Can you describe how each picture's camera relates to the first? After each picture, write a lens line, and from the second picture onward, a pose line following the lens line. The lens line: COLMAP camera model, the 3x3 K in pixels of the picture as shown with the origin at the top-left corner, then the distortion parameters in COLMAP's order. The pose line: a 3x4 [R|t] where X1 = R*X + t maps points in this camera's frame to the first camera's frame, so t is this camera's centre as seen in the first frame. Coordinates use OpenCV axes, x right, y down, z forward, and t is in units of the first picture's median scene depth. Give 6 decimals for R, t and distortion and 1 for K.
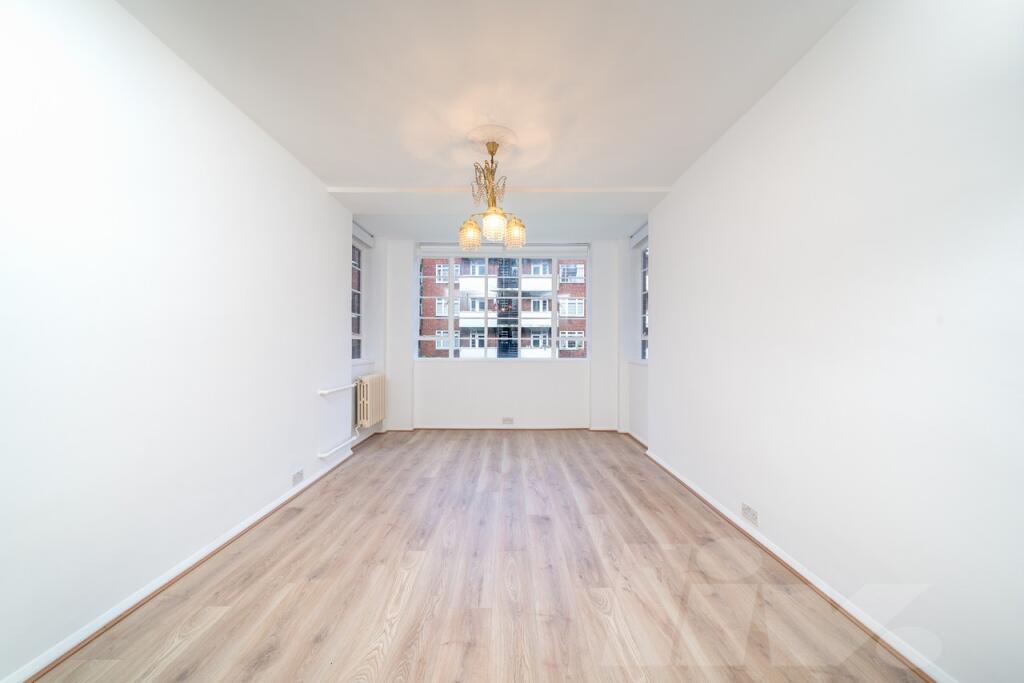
lens RADIAL K [[368.7, 0, 512.1], [0, 368.7, 344.6], [0, 0, 1]] dist [-0.002929, -0.000253]
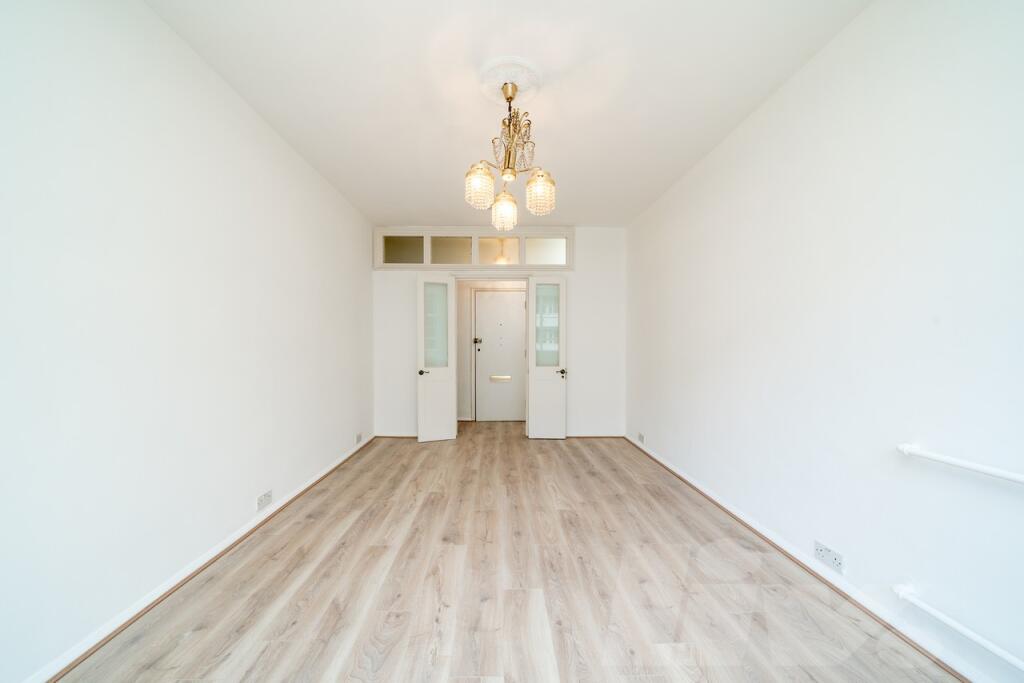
lens RADIAL K [[363.8, 0, 493.1], [0, 363.8, 351.9], [0, 0, 1]] dist [-0.009025, 0.000305]
pose [[-0.999842, -0.003319, 0.017460, -0.034442], [-0.003170, 0.999958, 0.008552, 0.016510], [-0.017488, 0.008496, -0.999811, 1.943591]]
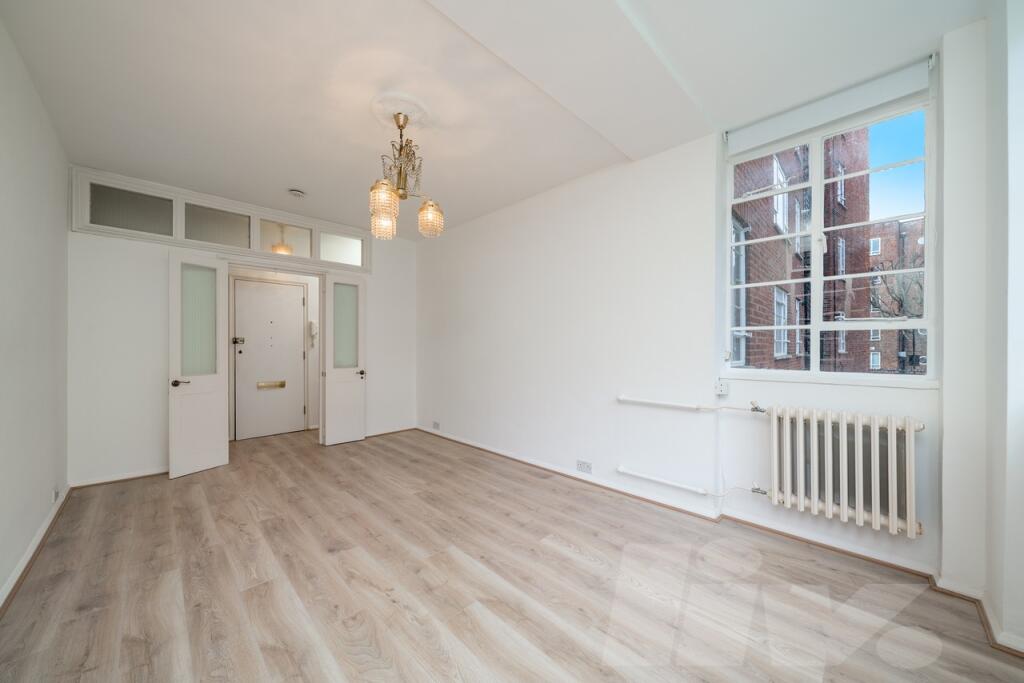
lens RADIAL K [[368.7, 0, 511.0], [0, 368.7, 344.7], [0, 0, 1]] dist [-0.002929, -0.000253]
pose [[-0.722416, -0.004874, -0.691441, 0.400011], [0.003814, 0.999932, -0.011034, 0.012863], [0.691448, -0.010608, -0.722348, 1.980408]]
